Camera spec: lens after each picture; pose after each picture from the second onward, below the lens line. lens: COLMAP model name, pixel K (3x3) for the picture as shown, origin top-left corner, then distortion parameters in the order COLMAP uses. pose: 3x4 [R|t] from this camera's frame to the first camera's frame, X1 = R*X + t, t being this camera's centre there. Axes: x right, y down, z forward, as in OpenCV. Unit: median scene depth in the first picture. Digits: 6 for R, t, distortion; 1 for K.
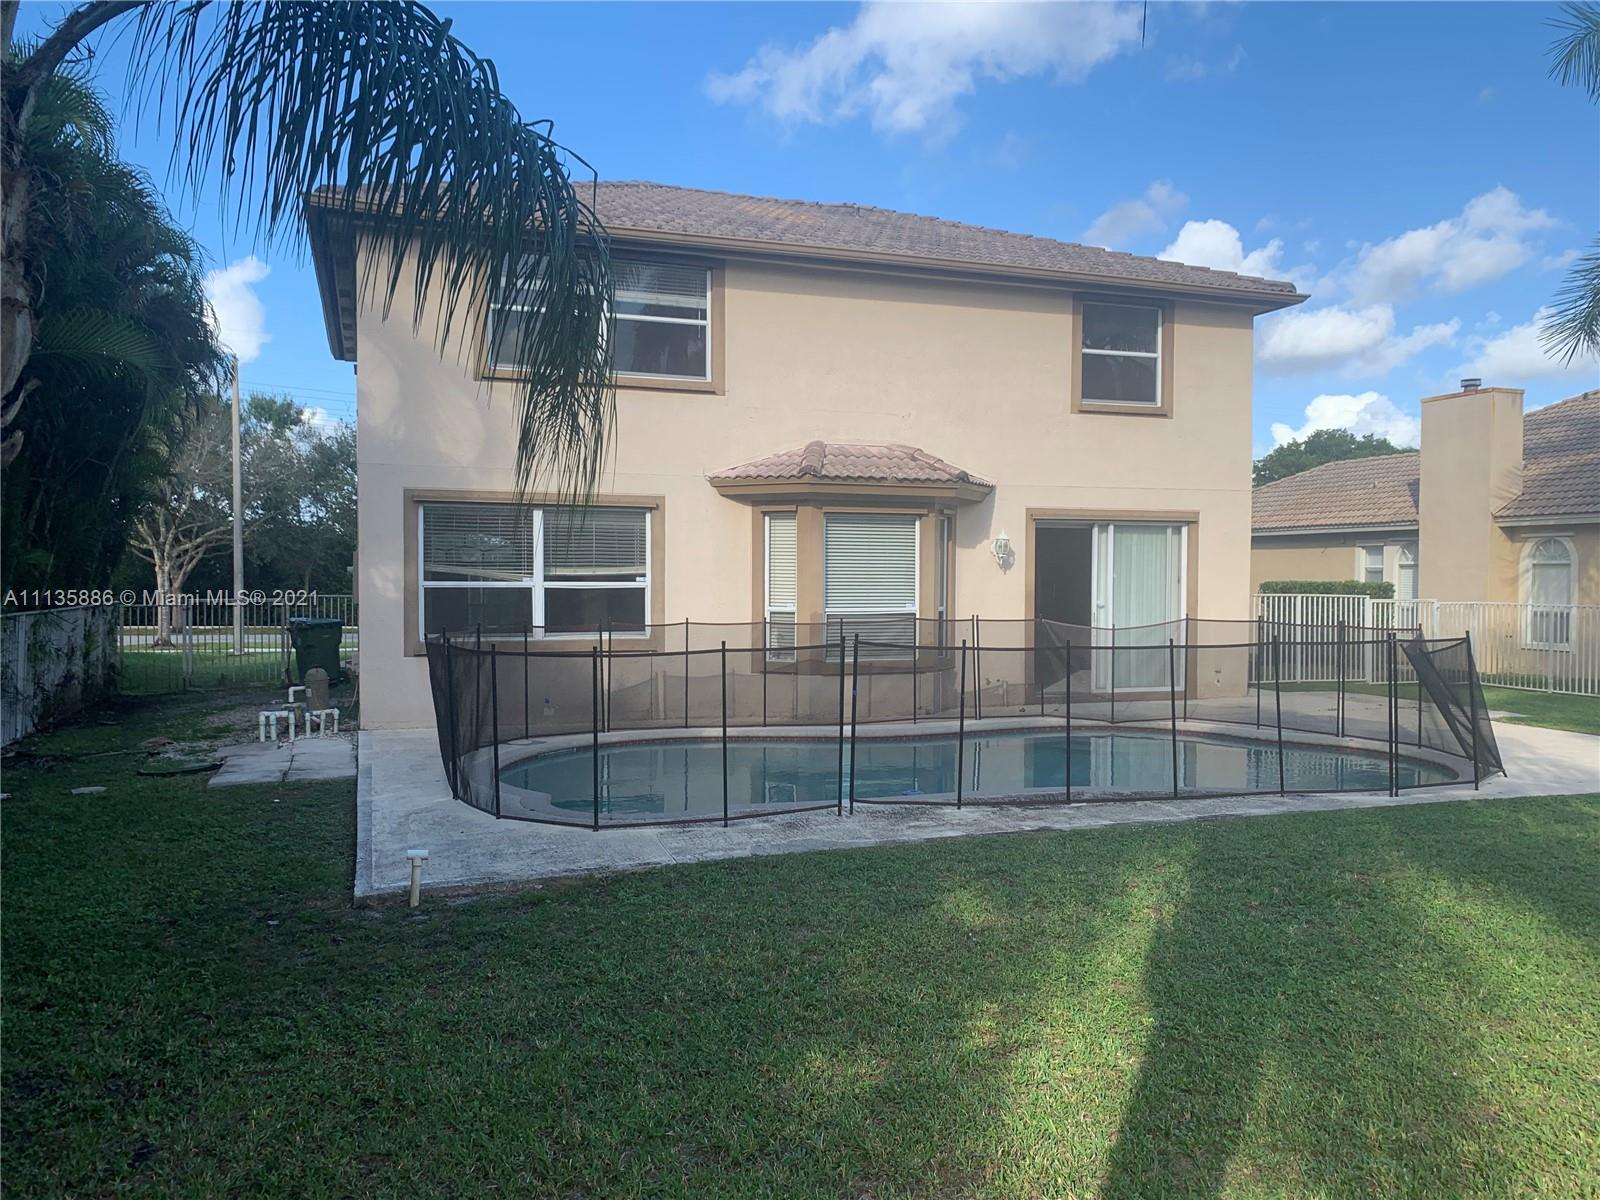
lens RADIAL K [[1152.5, 0, 800.0], [0, 1152.5, 600.0], [0, 0, 1]] dist [0.174824, 0.000041]
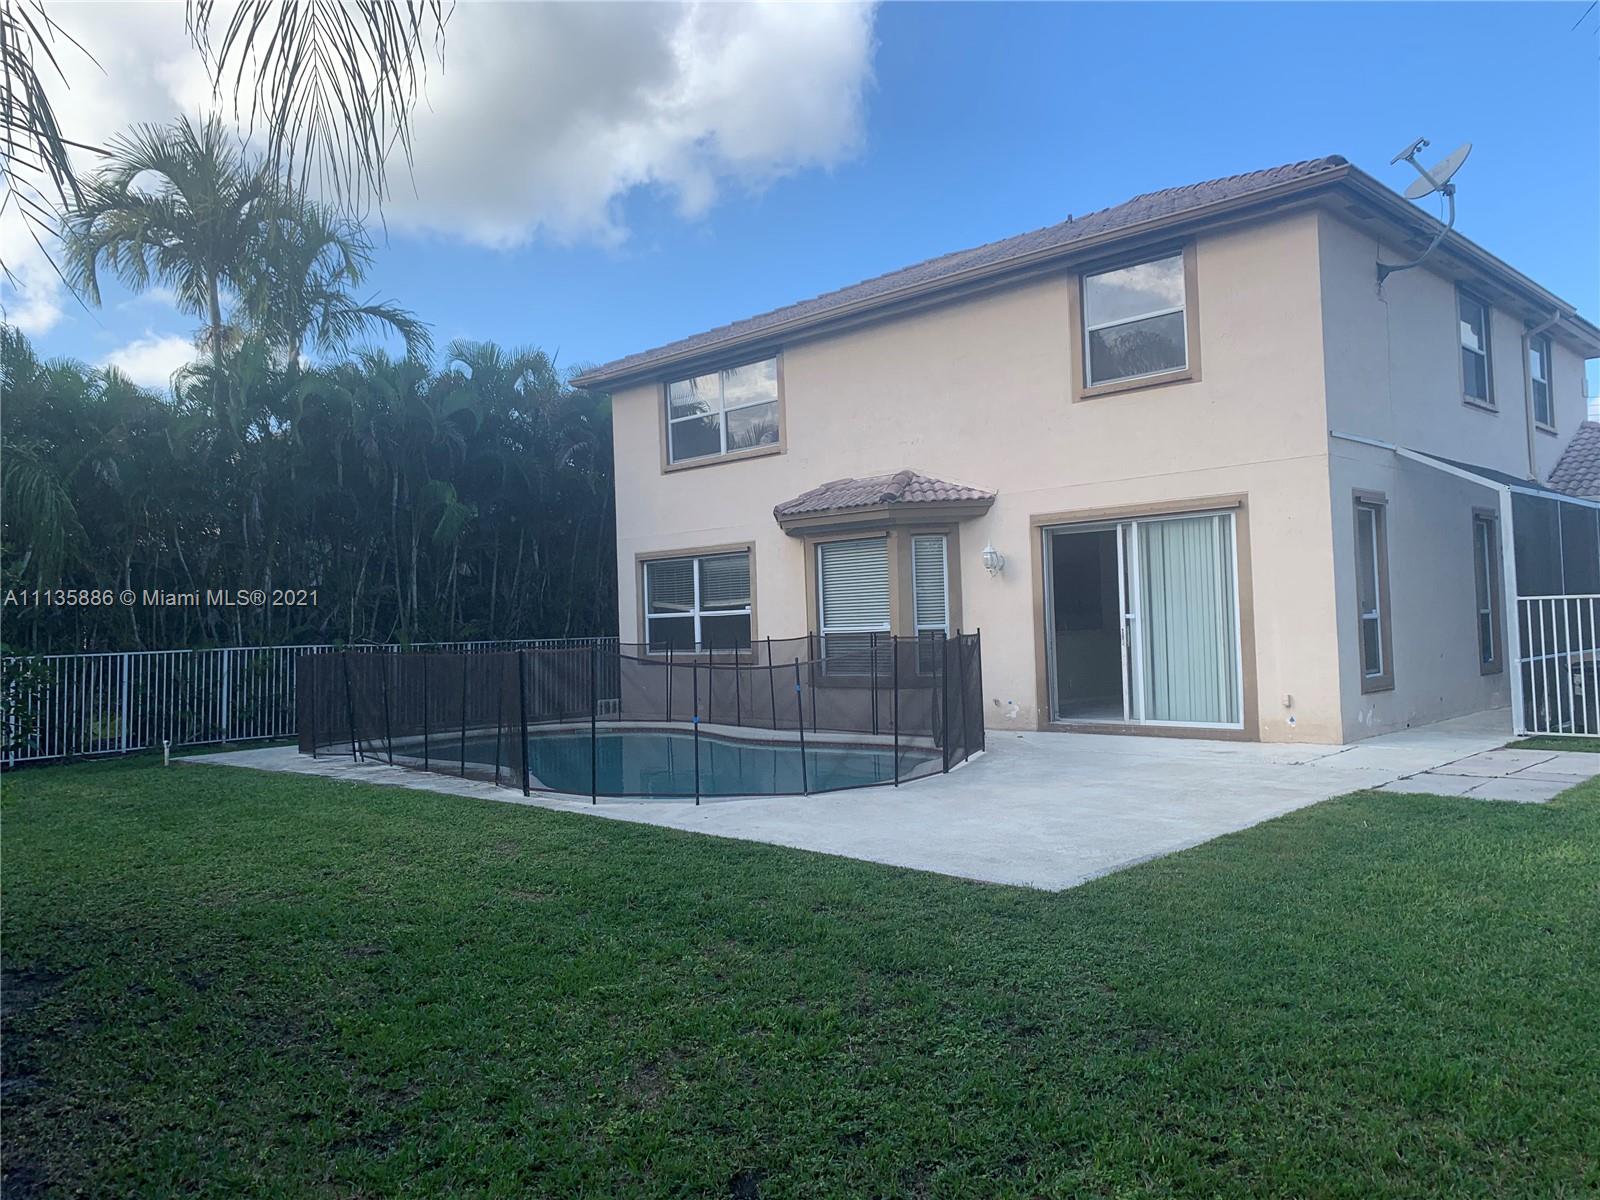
lens RADIAL K [[1214.5, 0, 800.0], [0, 1214.5, 600.0], [0, 0, 1]] dist [0.000136, 0.000001]
pose [[0.423060, -0.029296, -0.905628, 1.015312], [0.026986, 0.999441, -0.019724, 0.001804], [0.905700, -0.016094, 0.423614, 0.441088]]
